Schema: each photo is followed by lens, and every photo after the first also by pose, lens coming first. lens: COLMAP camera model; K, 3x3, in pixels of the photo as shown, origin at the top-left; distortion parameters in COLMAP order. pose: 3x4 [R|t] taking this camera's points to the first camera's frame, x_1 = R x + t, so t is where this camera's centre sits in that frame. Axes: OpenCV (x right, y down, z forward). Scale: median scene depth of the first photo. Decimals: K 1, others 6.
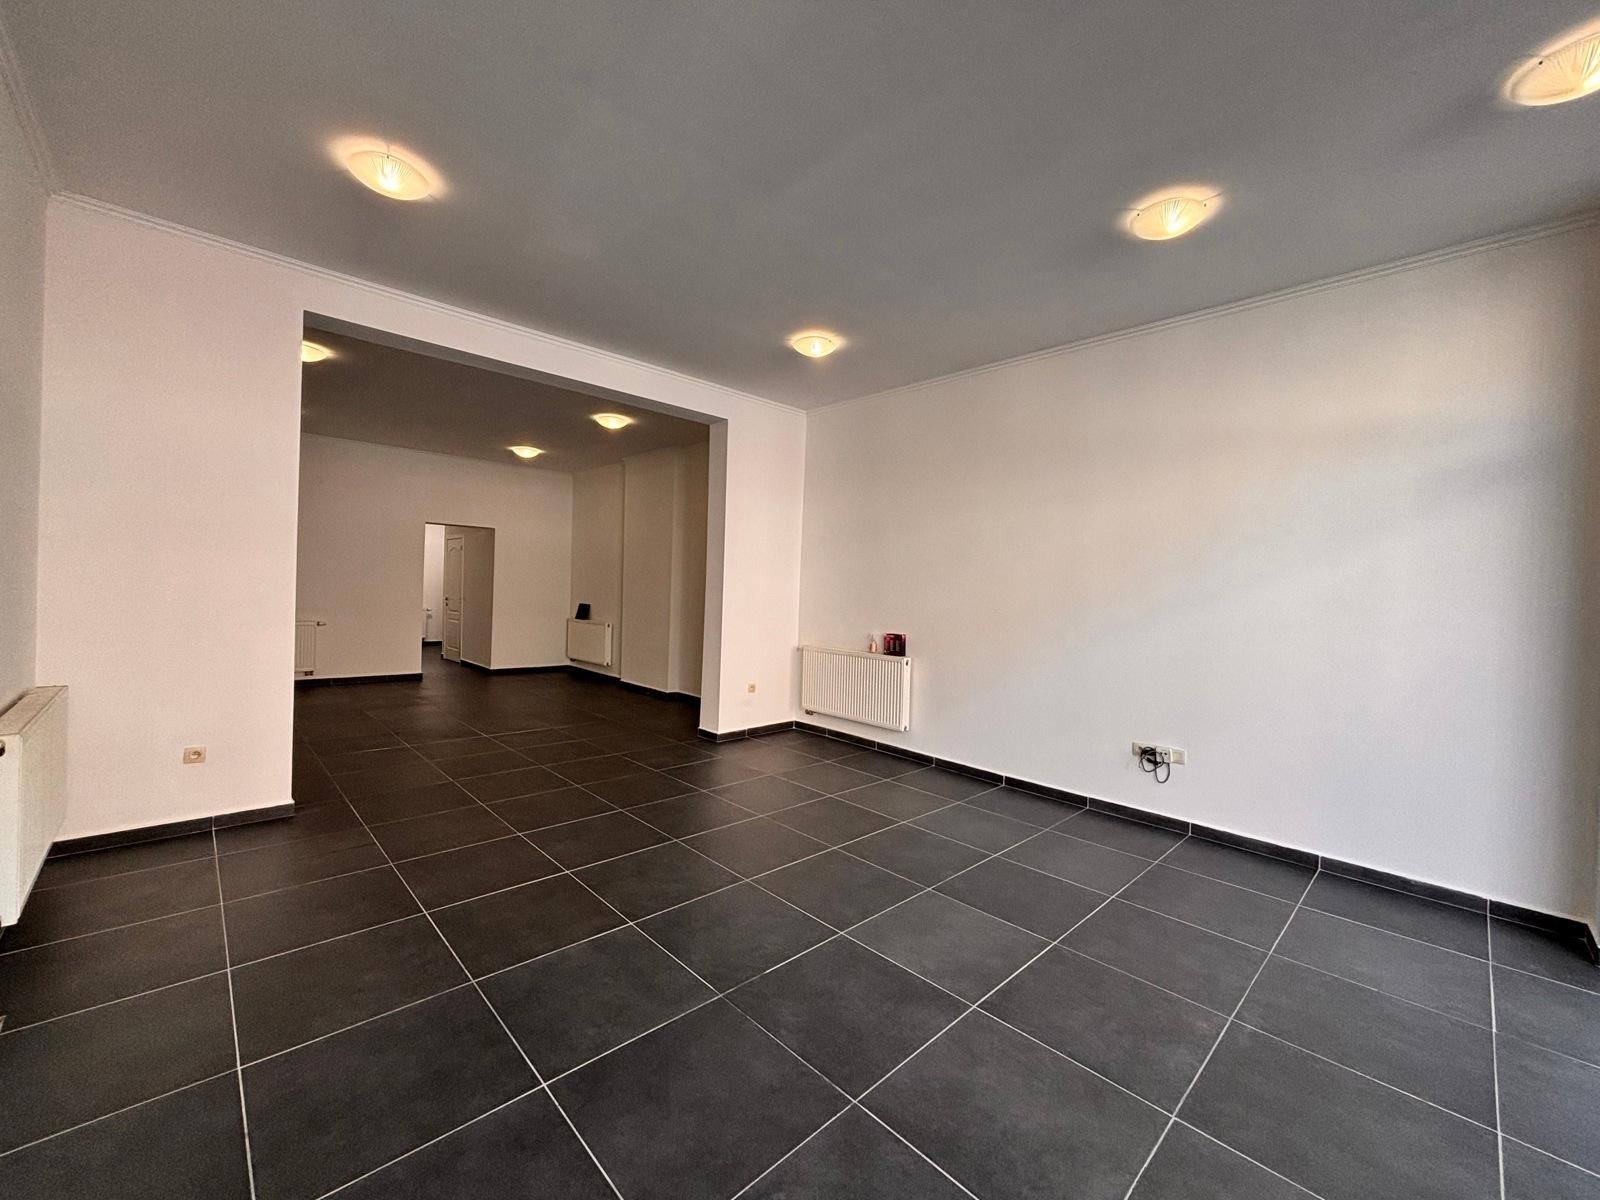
lens RADIAL K [[646.0, 0, 795.1], [0, 646.0, 596.1], [0, 0, 1]] dist [0.002042, 0.000441]
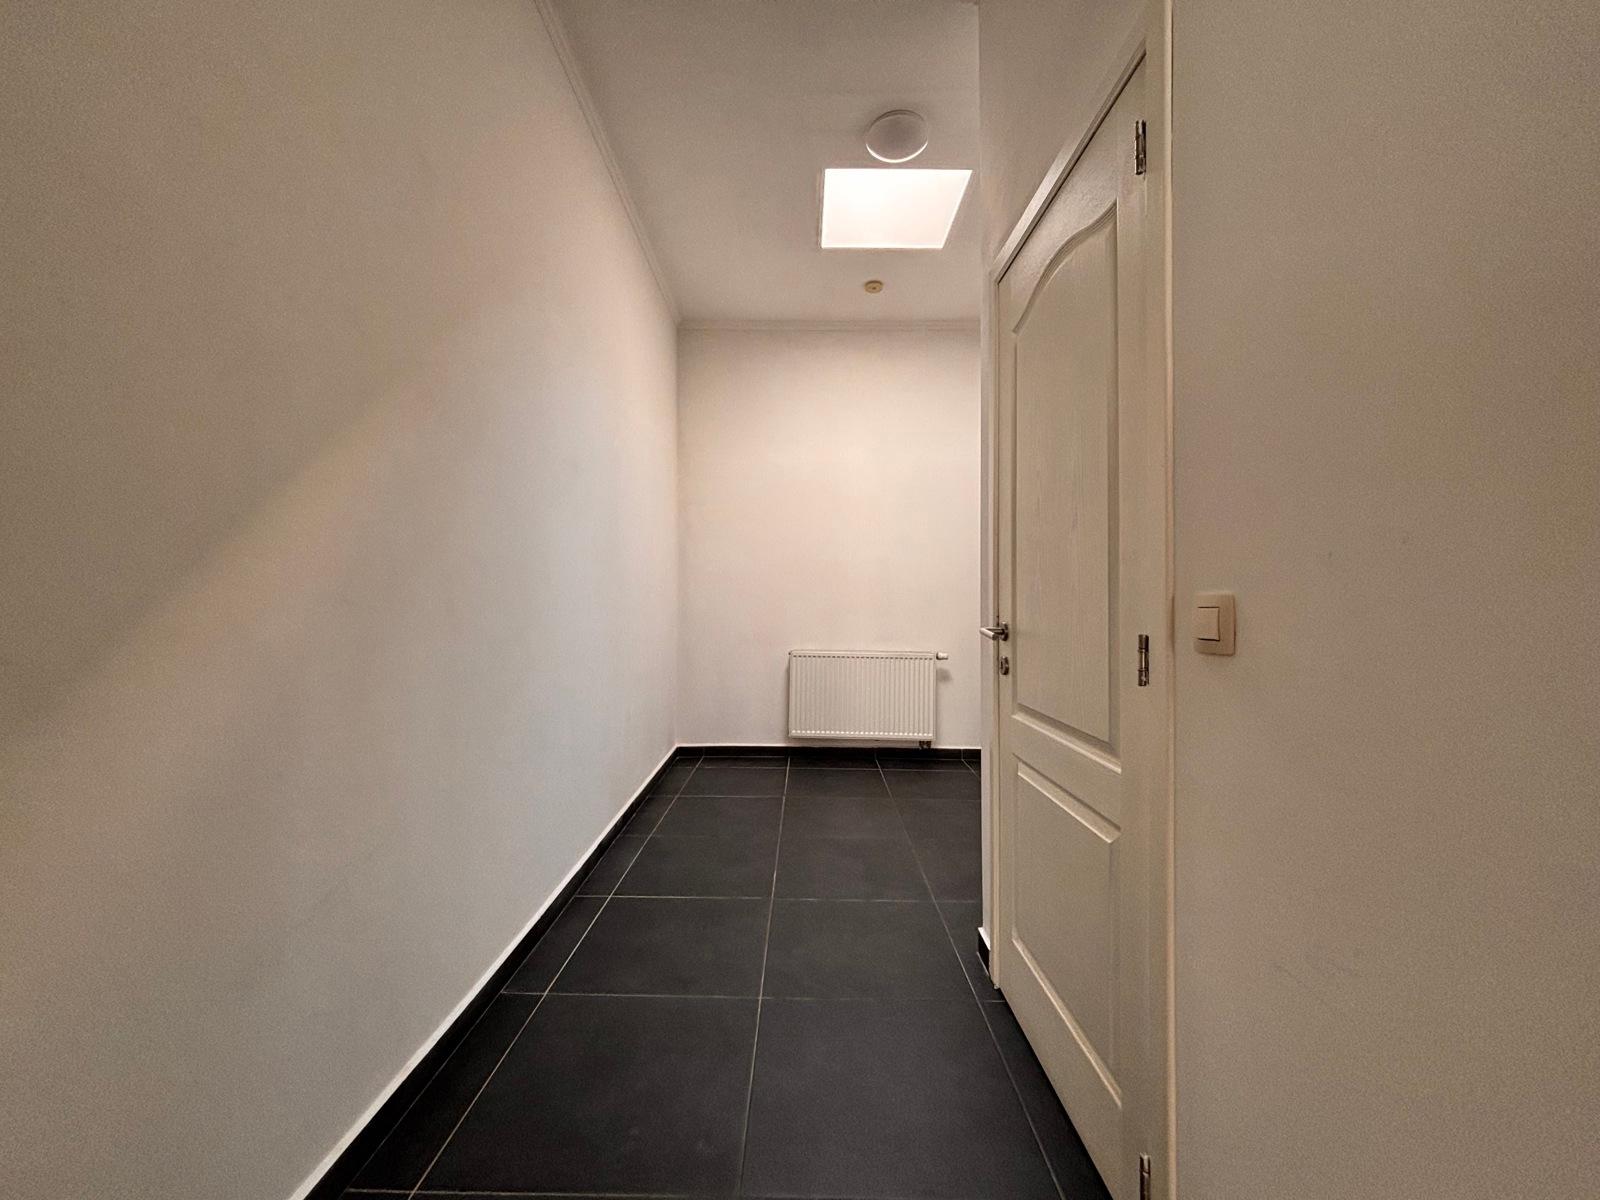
lens RADIAL K [[646.0, 0, 795.1], [0, 646.0, 596.1], [0, 0, 1]] dist [0.002042, 0.000441]
pose [[0.711173, -0.037167, -0.702034, -0.387517], [0.014053, 0.999154, -0.038660, 0.002077], [0.702877, 0.017628, 0.711093, 0.713610]]
